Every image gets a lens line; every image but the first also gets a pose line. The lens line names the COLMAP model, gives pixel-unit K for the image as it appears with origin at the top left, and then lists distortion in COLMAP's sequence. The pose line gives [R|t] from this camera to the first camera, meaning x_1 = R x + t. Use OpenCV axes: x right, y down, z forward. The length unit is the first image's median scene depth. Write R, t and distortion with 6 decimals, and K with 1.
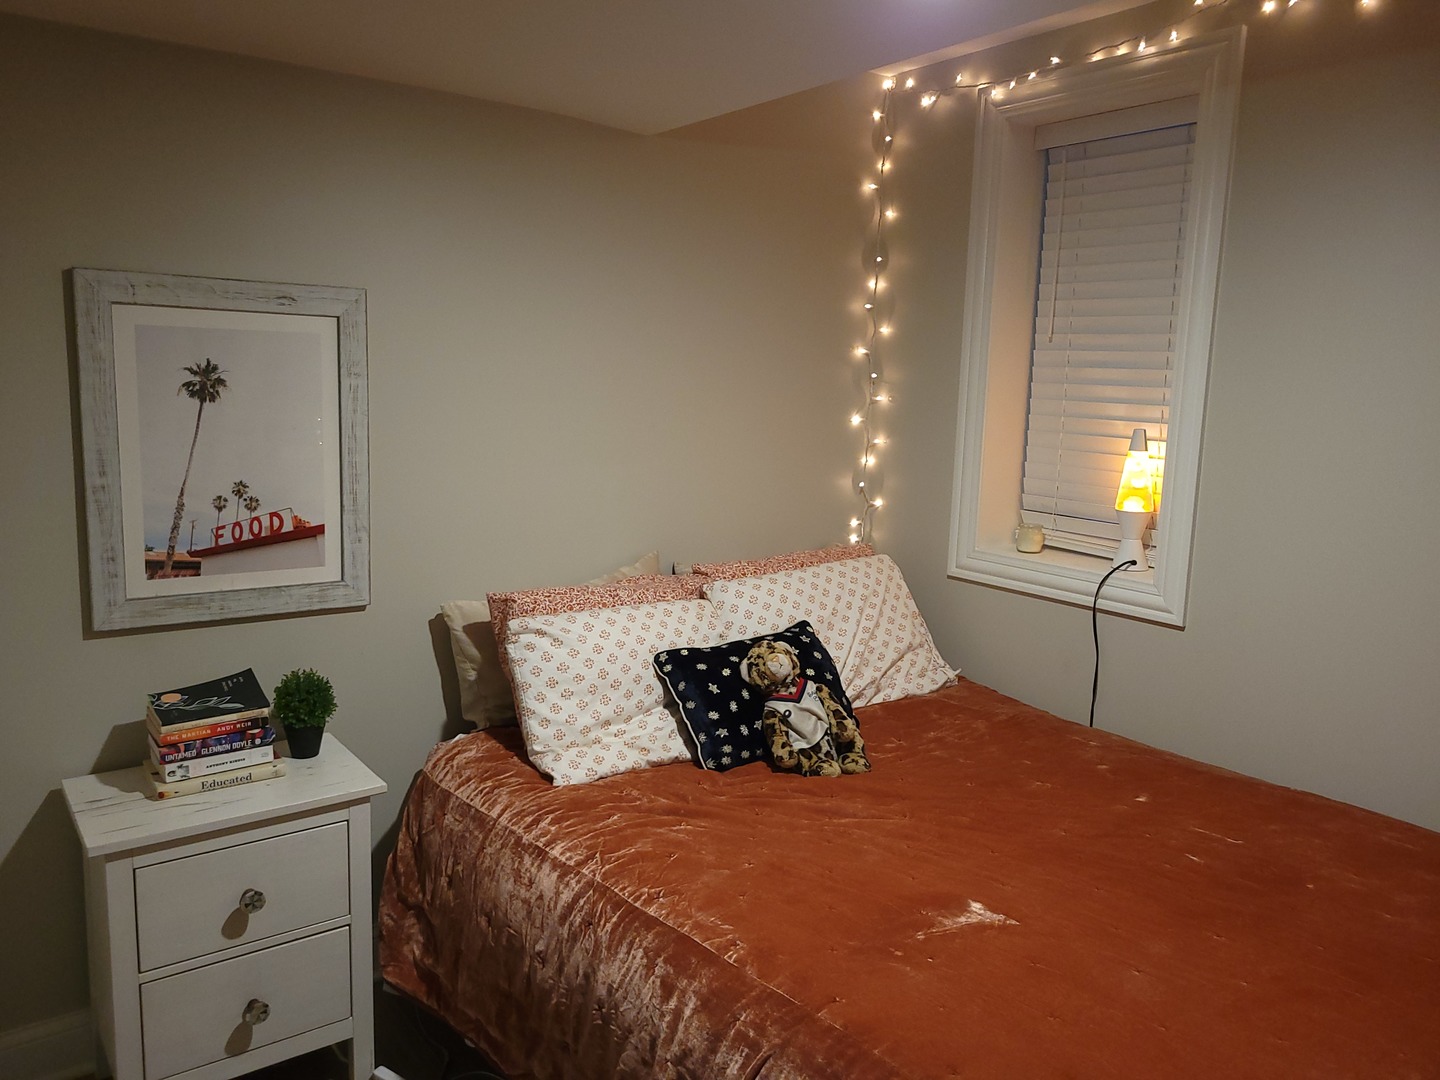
lens RADIAL K [[1089.6, 0, 714.0], [0, 1089.6, 537.9], [0, 0, 1]] dist [0.043002, -0.031356]
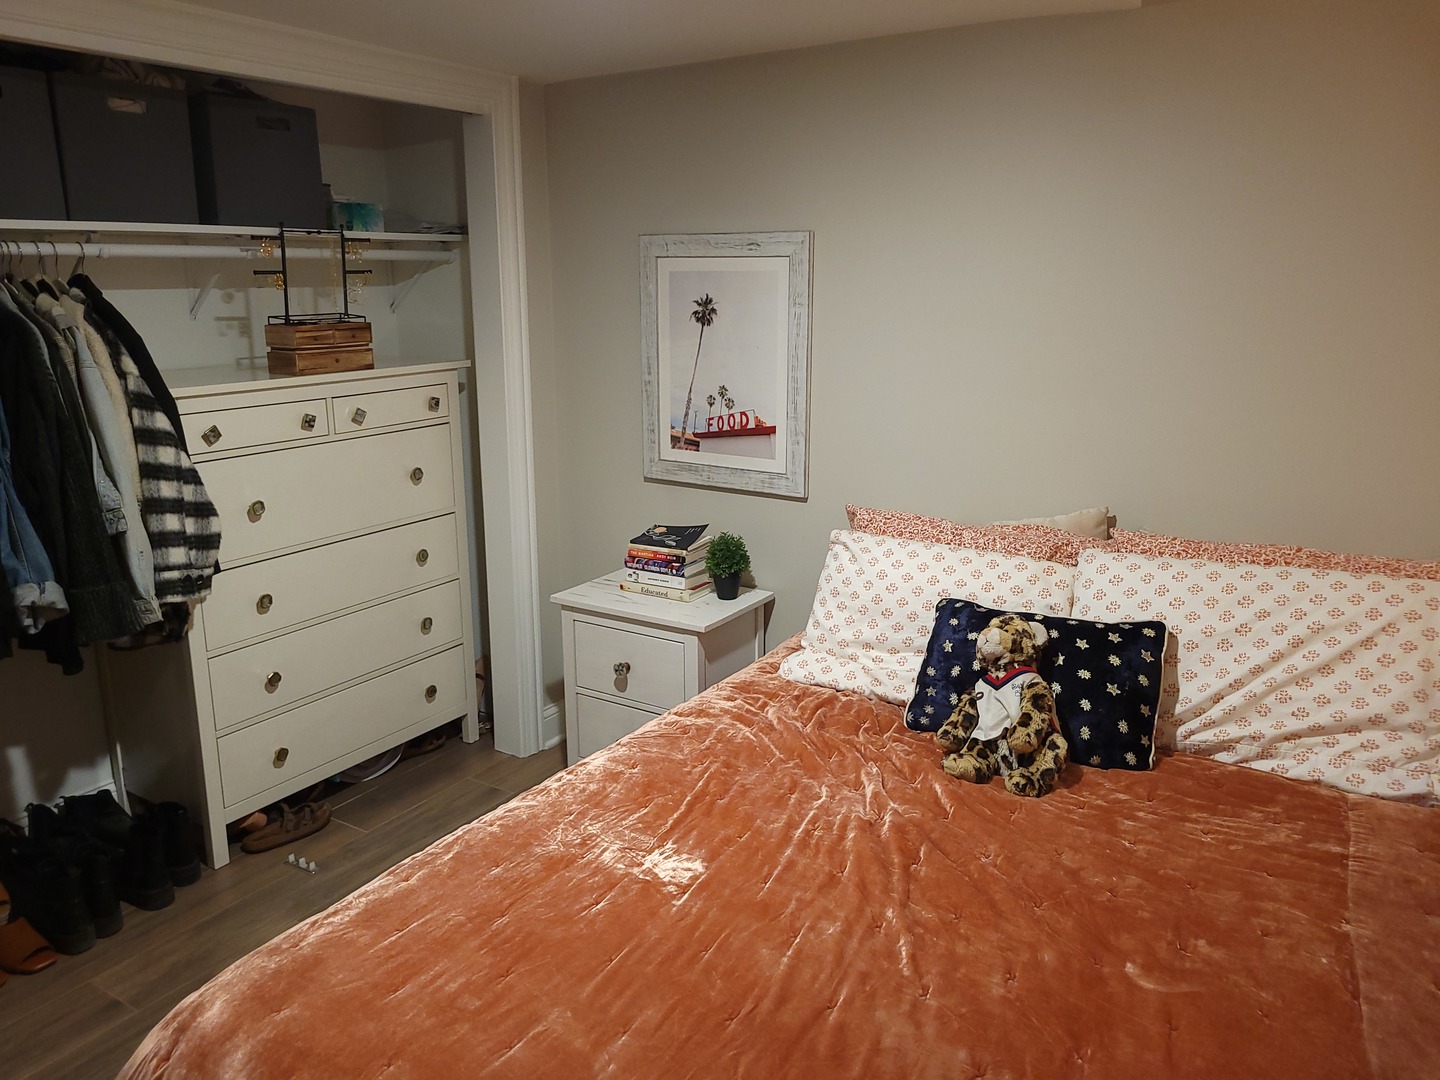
lens RADIAL K [[1089.6, 0, 713.5], [0, 1089.6, 541.2], [0, 0, 1]] dist [0.043002, -0.031356]
pose [[0.347004, 0.194612, -0.917450, 0.823597], [-0.132402, 0.978602, 0.157506, -0.073766], [0.928471, 0.066817, 0.365346, 0.511248]]
